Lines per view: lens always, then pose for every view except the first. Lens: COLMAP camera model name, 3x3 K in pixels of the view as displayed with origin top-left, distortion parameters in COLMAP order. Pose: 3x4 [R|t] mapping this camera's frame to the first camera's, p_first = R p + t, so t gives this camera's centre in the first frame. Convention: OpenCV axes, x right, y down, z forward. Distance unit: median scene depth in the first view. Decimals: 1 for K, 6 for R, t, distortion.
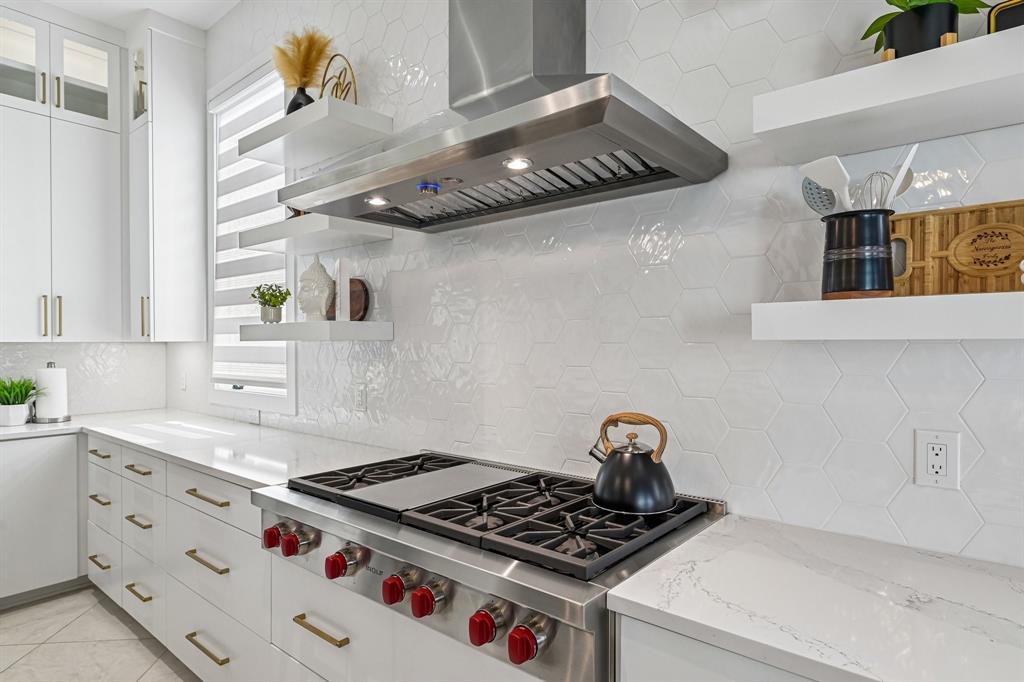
lens RADIAL K [[577.5, 0, 514.2], [0, 577.5, 346.9], [0, 0, 1]] dist [0.007924, 0.000706]
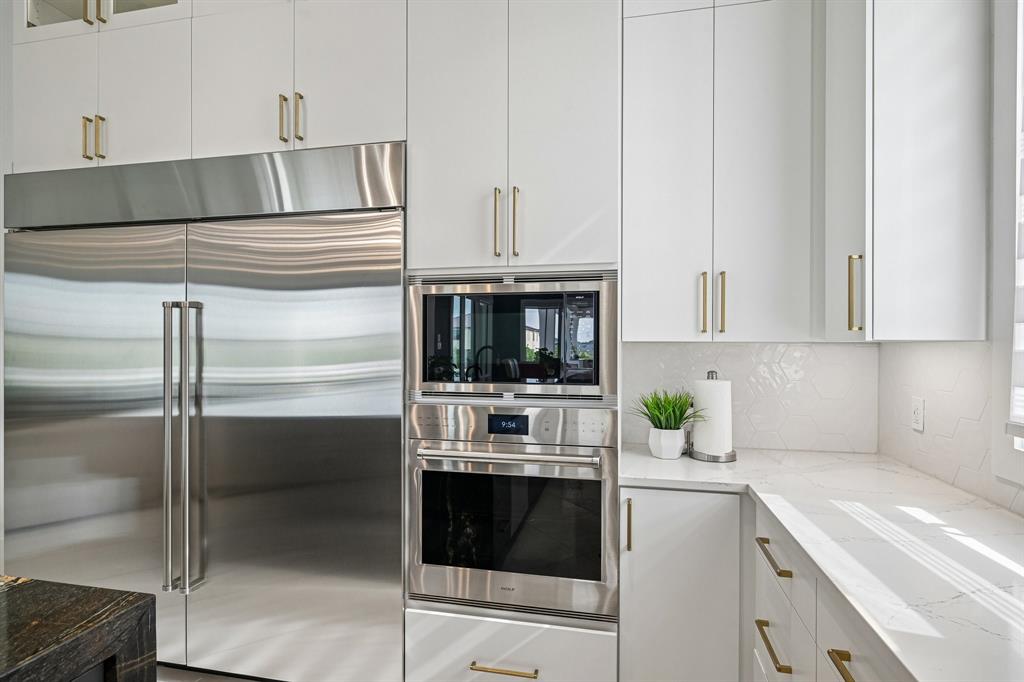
lens RADIAL K [[528.2, 0, 513.6], [0, 528.2, 344.4], [0, 0, 1]] dist [0.005388, 0.000065]
pose [[0.469062, 0.005357, -0.883149, -0.360255], [-0.012517, 0.999921, -0.000582, -0.001813], [0.883076, 0.011327, 0.469093, 0.504827]]
